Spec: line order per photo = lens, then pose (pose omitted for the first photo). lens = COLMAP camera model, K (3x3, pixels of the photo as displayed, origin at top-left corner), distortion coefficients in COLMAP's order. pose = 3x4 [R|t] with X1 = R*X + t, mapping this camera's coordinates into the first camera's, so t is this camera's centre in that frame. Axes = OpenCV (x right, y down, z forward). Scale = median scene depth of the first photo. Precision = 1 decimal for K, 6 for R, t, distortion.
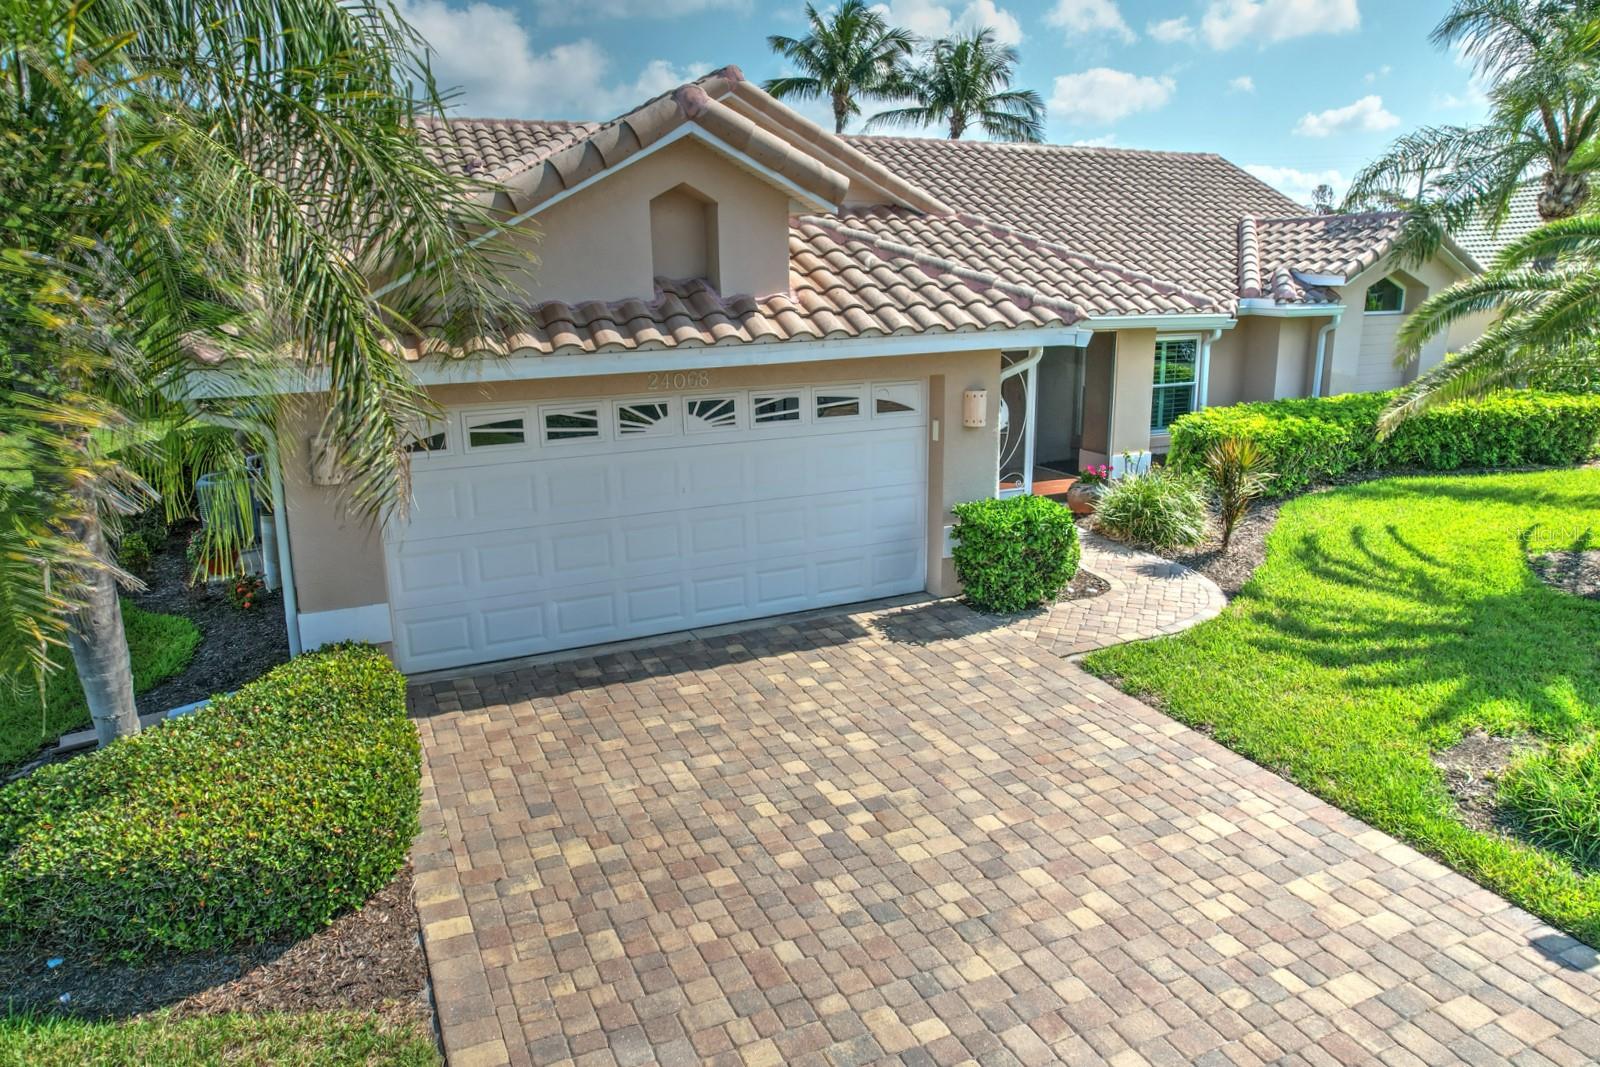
lens RADIAL K [[1040.1, 0, 800.7], [0, 1040.1, 524.9], [0, 0, 1]] dist [-0.050049, 0.002815]
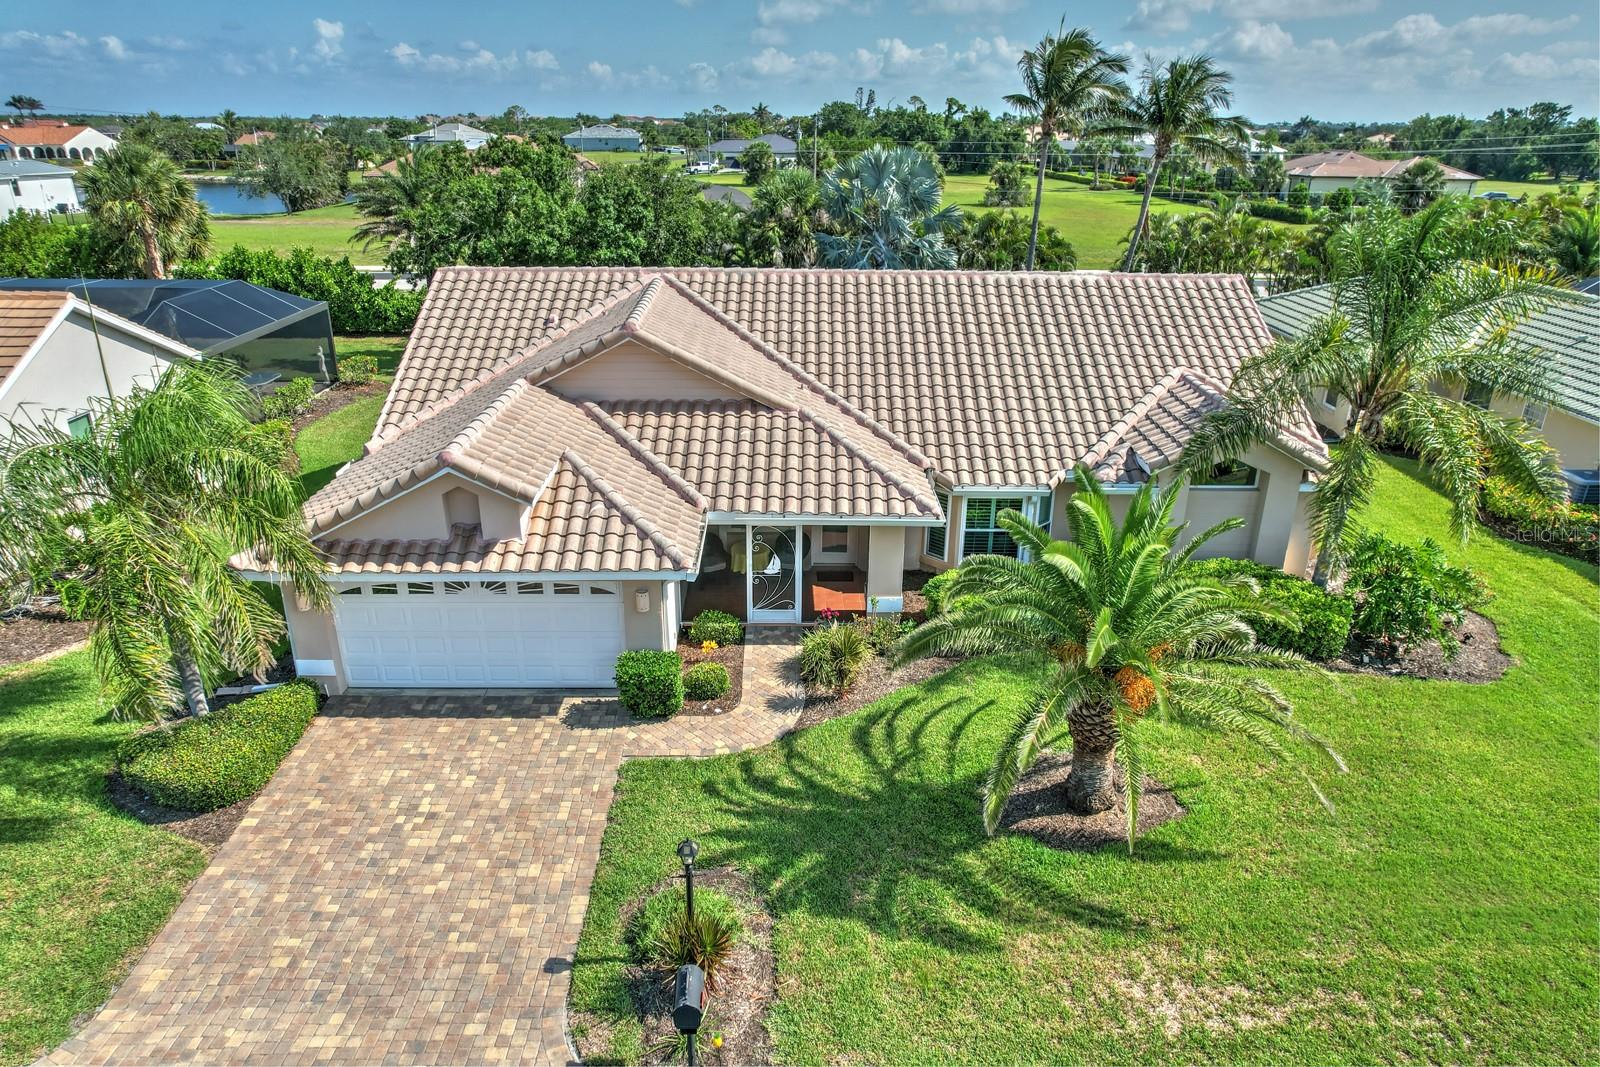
lens RADIAL K [[1011.4, 0, 802.3], [0, 1011.4, 539.7], [0, 0, 1]] dist [-0.071411, 0.062036]
pose [[0.913250, 0.178722, -0.366105, 1.129481], [-0.117493, 0.975998, 0.183369, -0.617907], [0.390090, -0.124447, 0.912328, -0.471673]]
